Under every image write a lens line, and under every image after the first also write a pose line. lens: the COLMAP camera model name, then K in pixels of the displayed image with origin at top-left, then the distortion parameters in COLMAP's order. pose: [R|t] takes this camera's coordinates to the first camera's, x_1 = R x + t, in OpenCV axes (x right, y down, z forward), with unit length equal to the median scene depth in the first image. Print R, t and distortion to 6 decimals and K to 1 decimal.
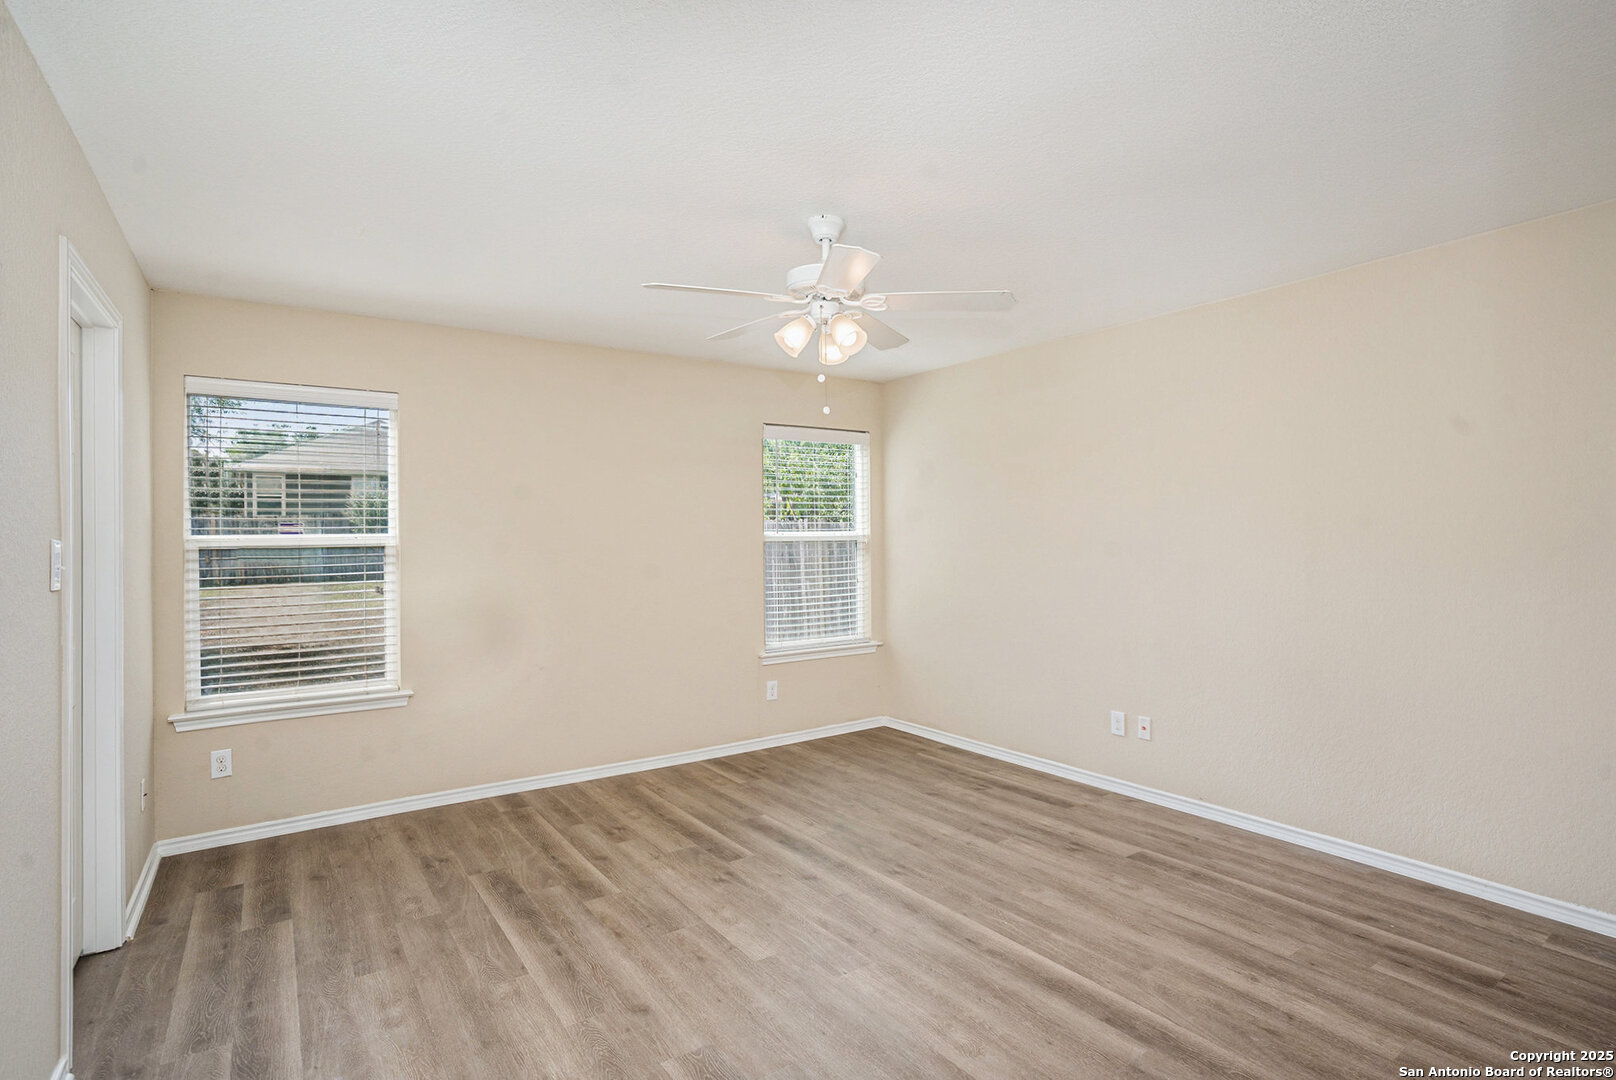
lens RADIAL K [[801.3, 0, 802.6], [0, 801.3, 540.7], [0, 0, 1]] dist [-0.091837, 0.063891]
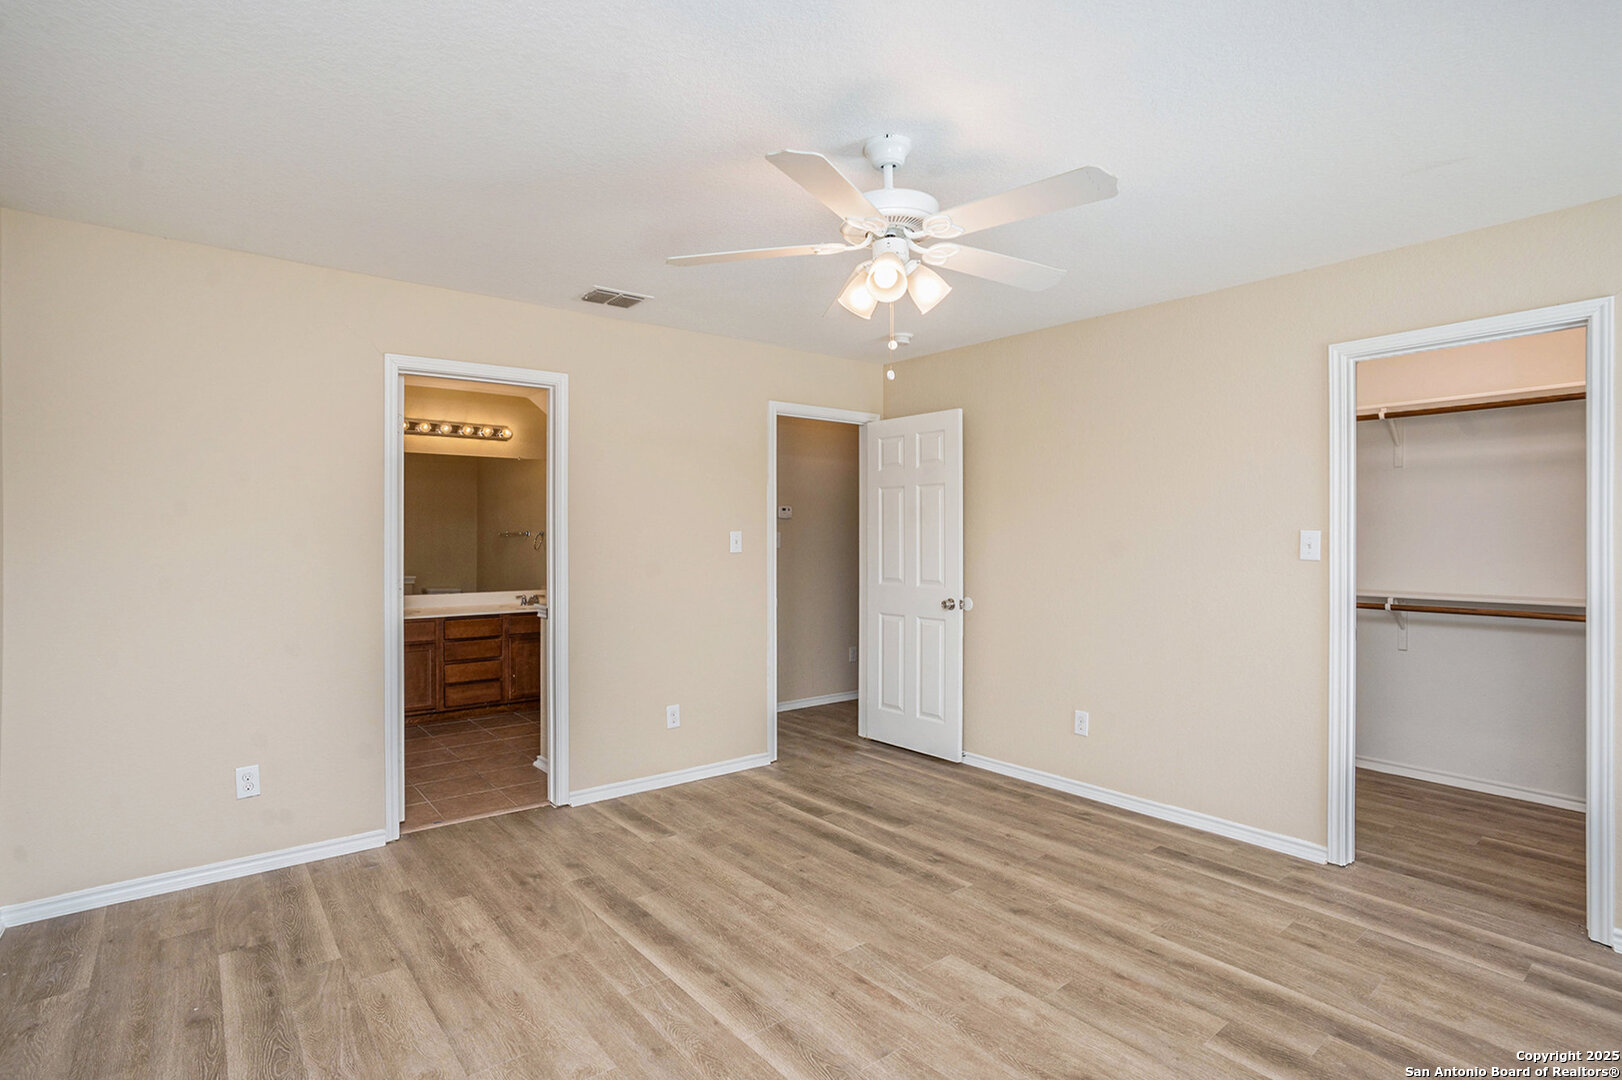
lens RADIAL K [[808.4, 0, 817.1], [0, 808.4, 539.2], [0, 0, 1]] dist [-0.084653, 0.049857]
pose [[-0.996289, 0.004303, -0.085963, 0.194282], [0.004038, 0.999987, 0.003247, 0.005238], [0.085976, 0.002888, -0.996293, 1.993537]]
